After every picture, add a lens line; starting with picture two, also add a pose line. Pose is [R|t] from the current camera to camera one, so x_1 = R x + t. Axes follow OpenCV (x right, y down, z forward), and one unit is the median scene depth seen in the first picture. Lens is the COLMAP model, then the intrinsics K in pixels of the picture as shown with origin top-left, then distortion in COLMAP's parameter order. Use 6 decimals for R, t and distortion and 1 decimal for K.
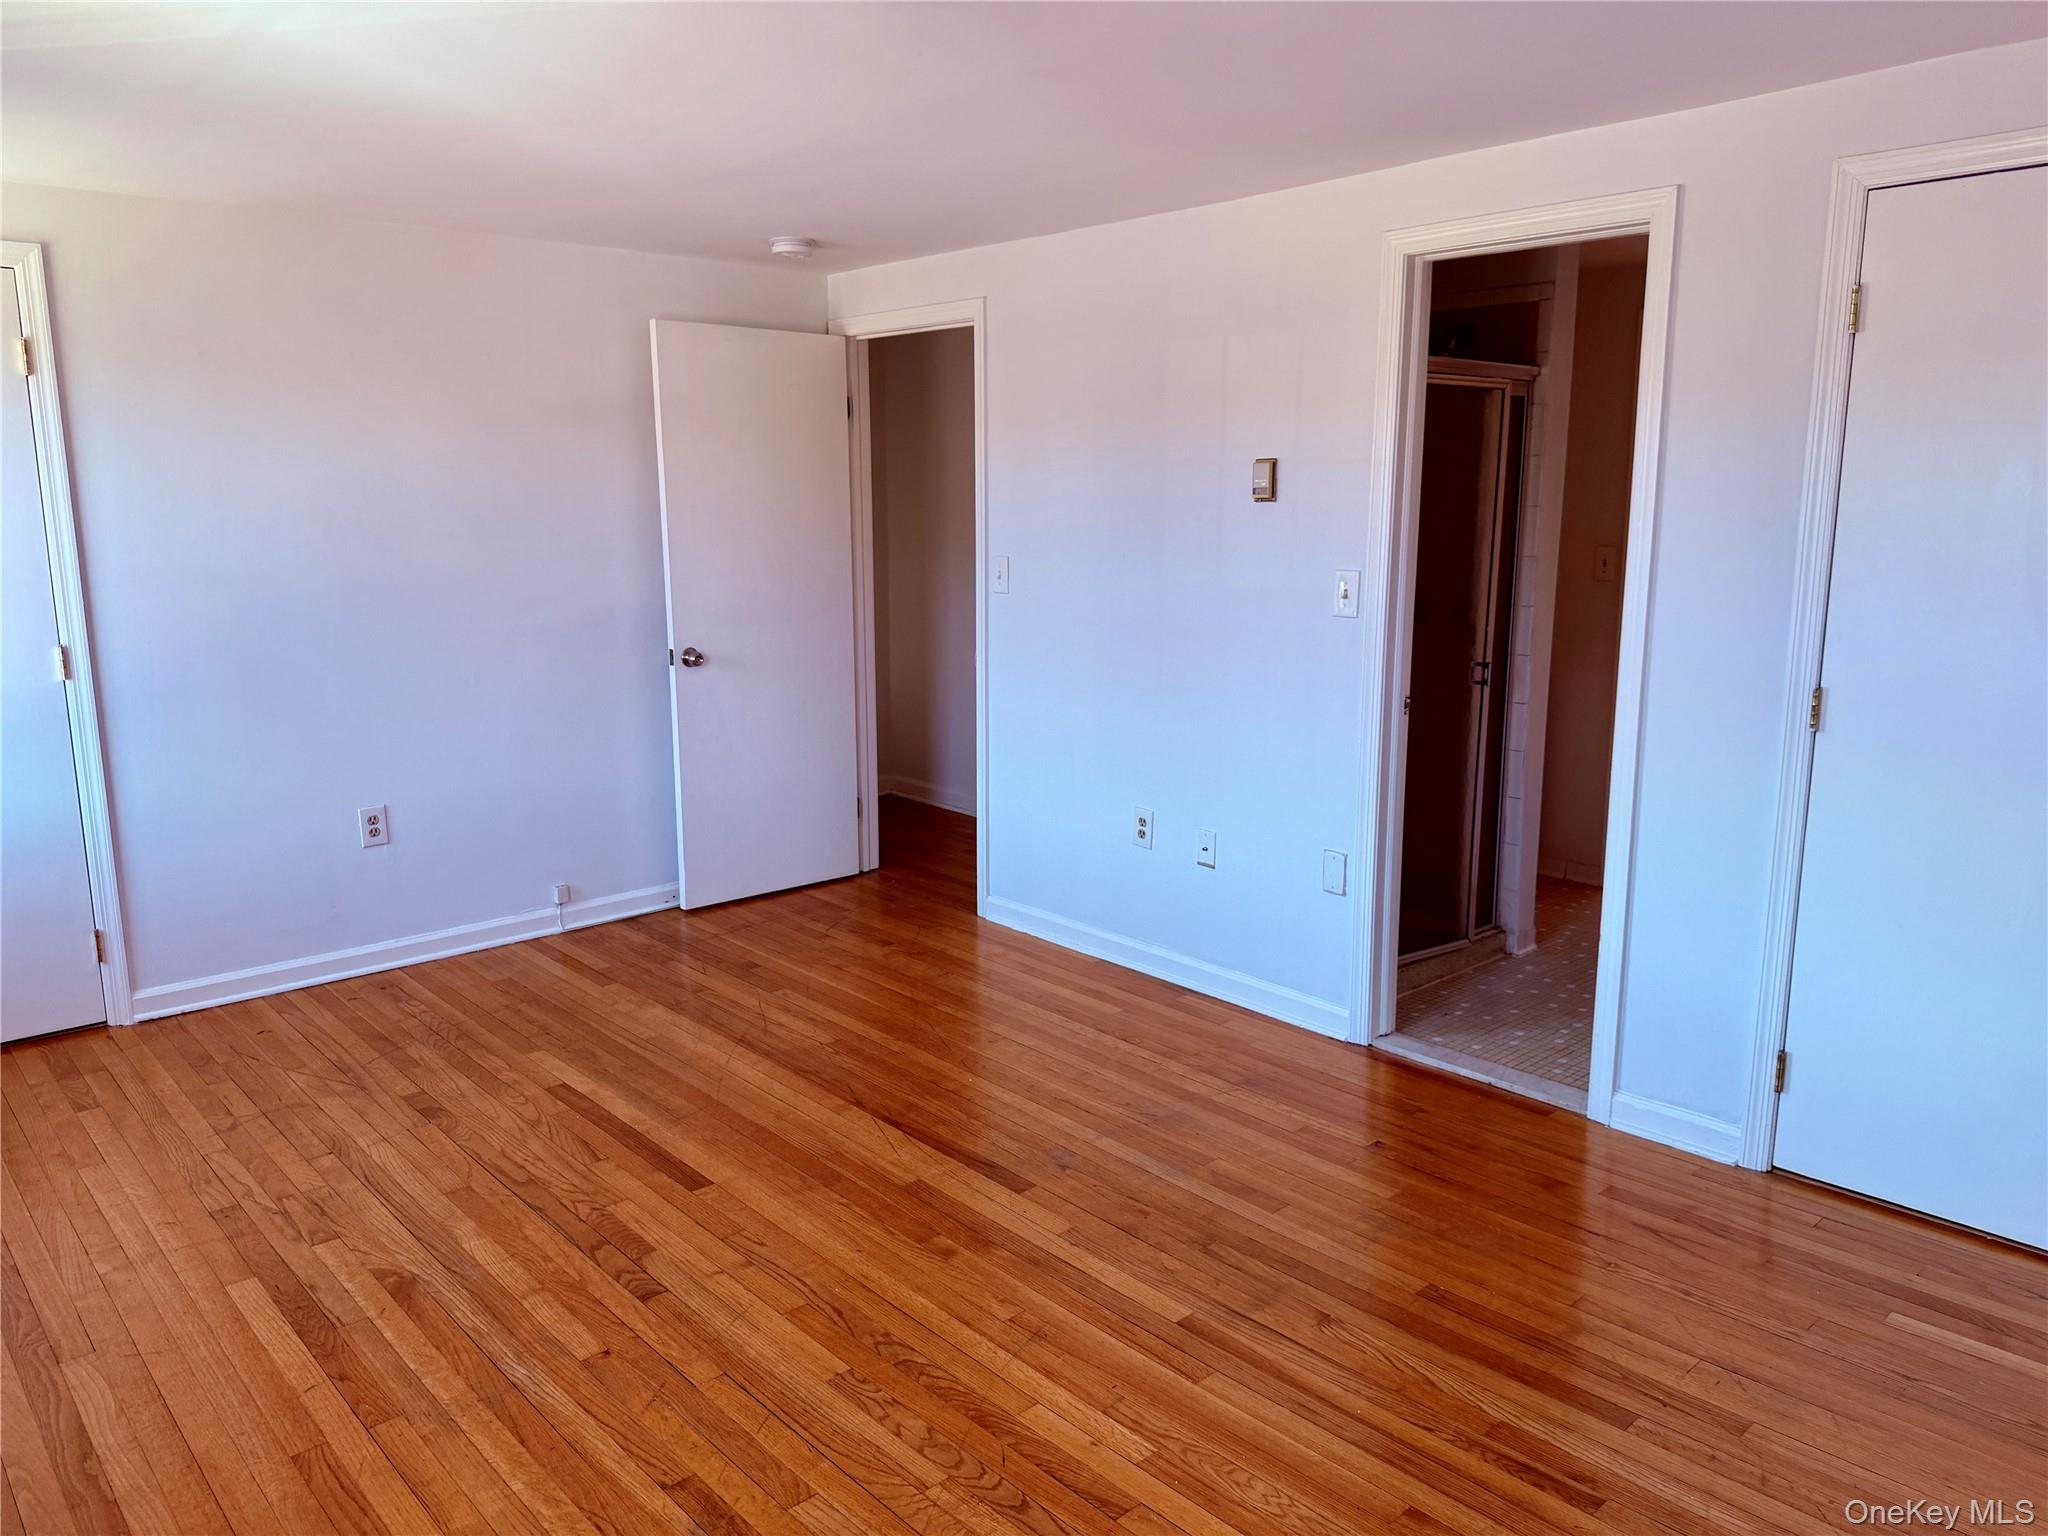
lens RADIAL K [[1453.0, 0, 1024.0], [0, 1453.0, 768.0], [0, 0, 1]] dist [0.006305, -0.000526]
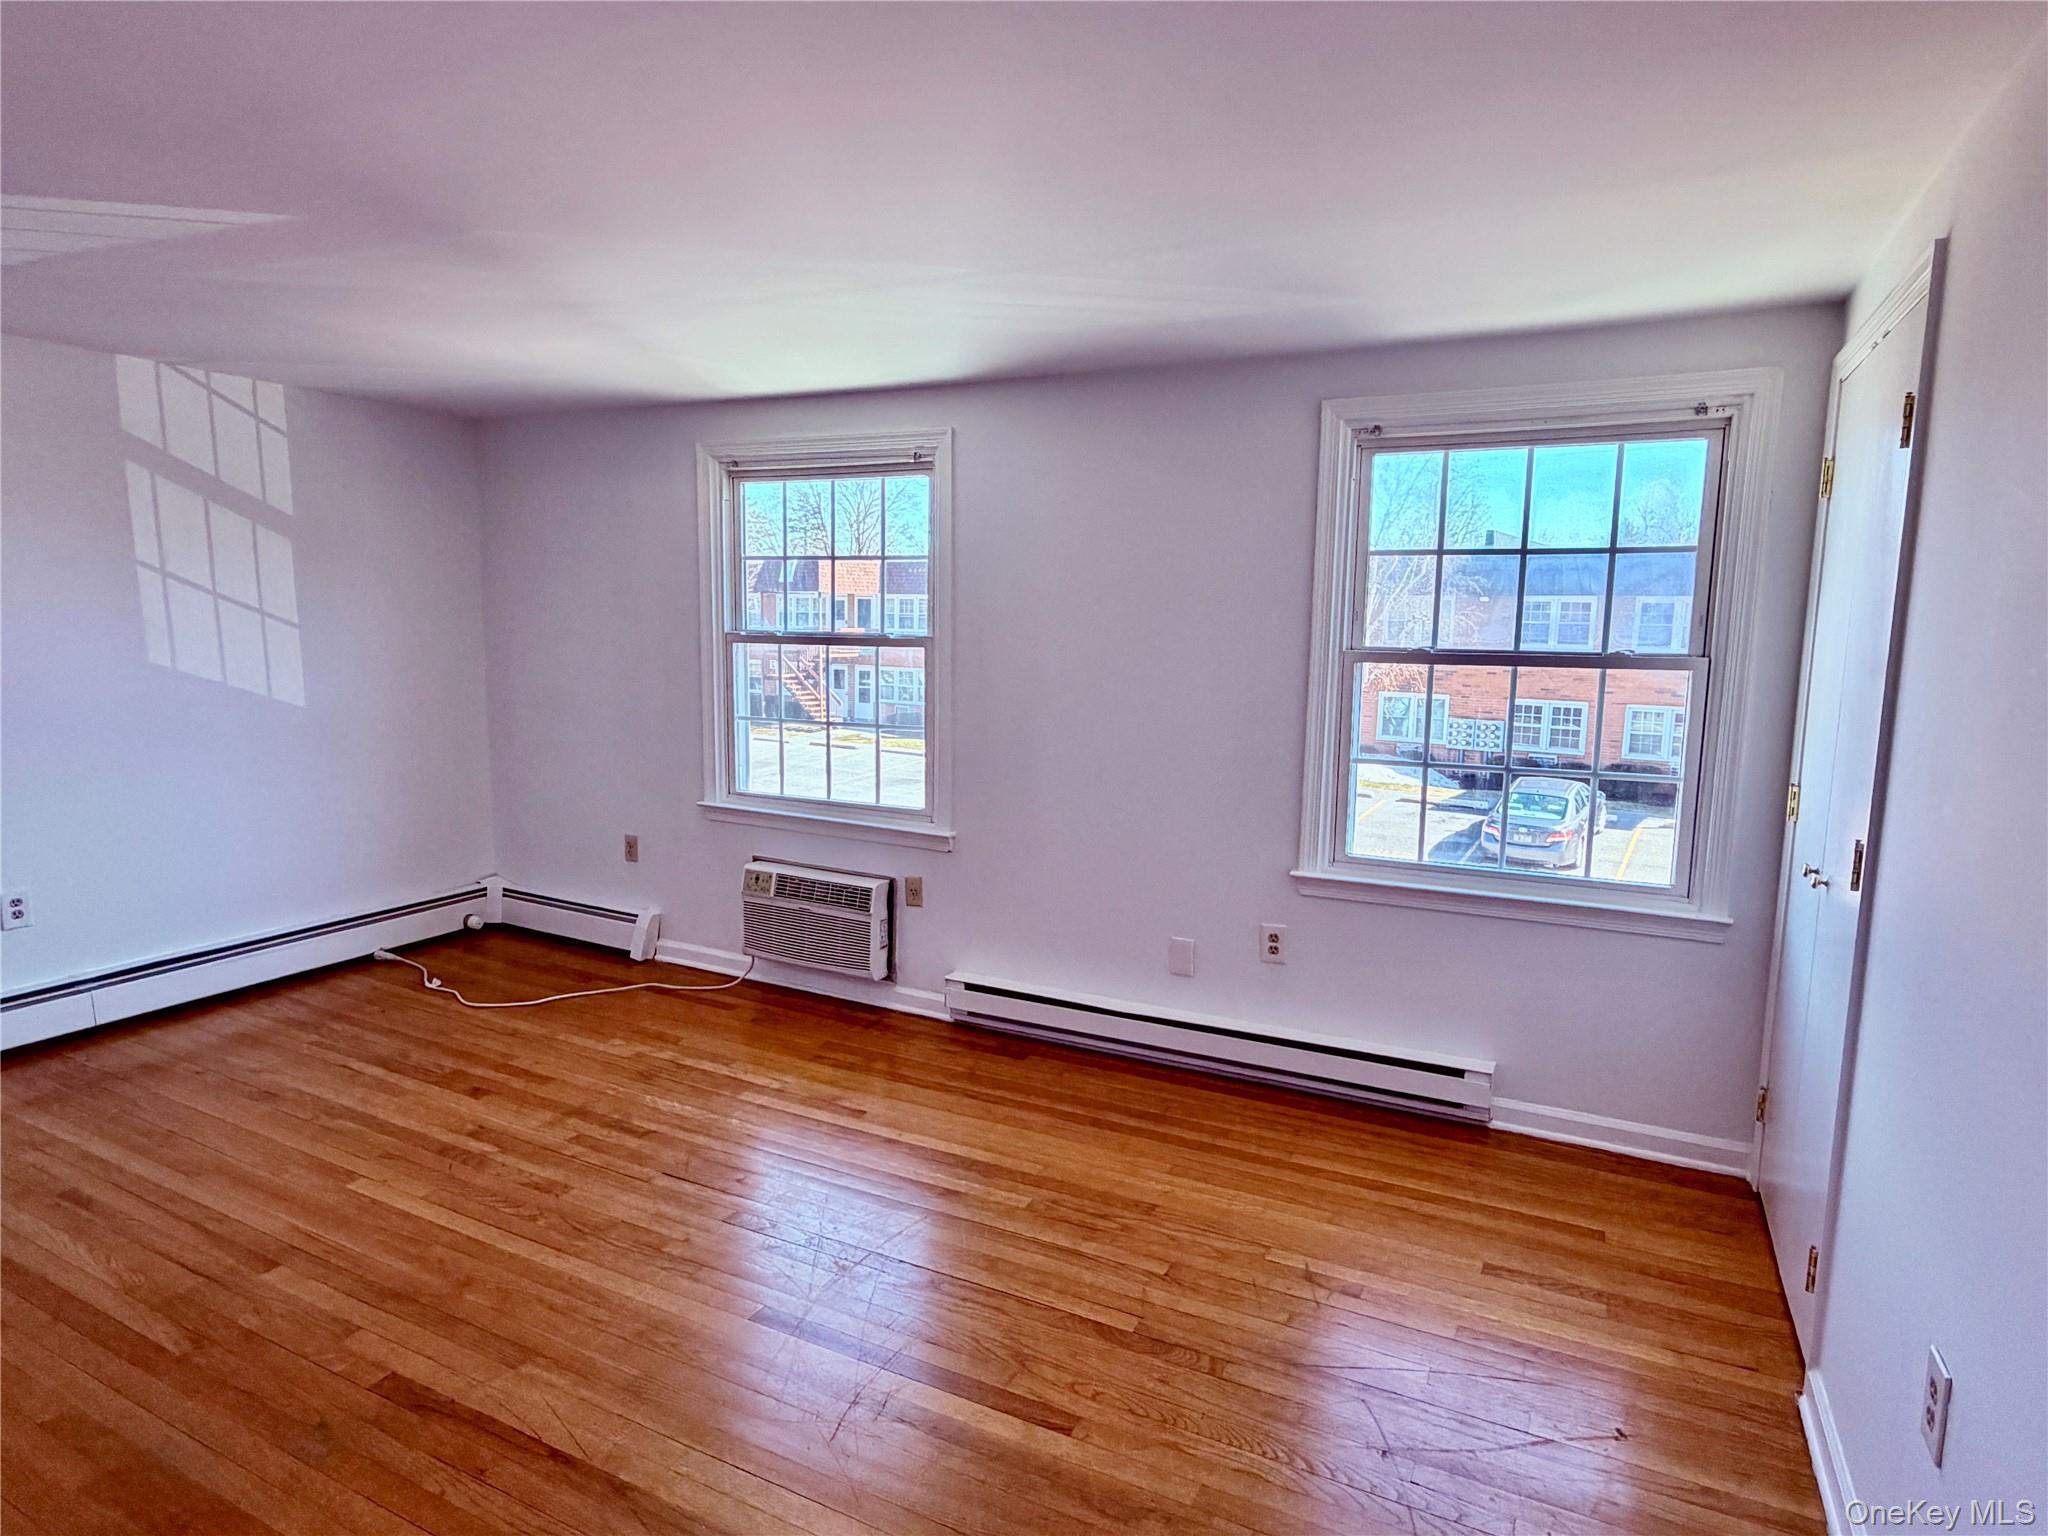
lens RADIAL K [[1149.0, 0, 1024.5], [0, 1149.0, 775.6], [0, 0, 1]] dist [0.001223, 0.000034]
pose [[-0.933589, 0.034917, -0.356641, -0.145860], [-0.079859, 0.949940, 0.302054, -0.349119], [0.349334, 0.310476, -0.884065, 1.892874]]
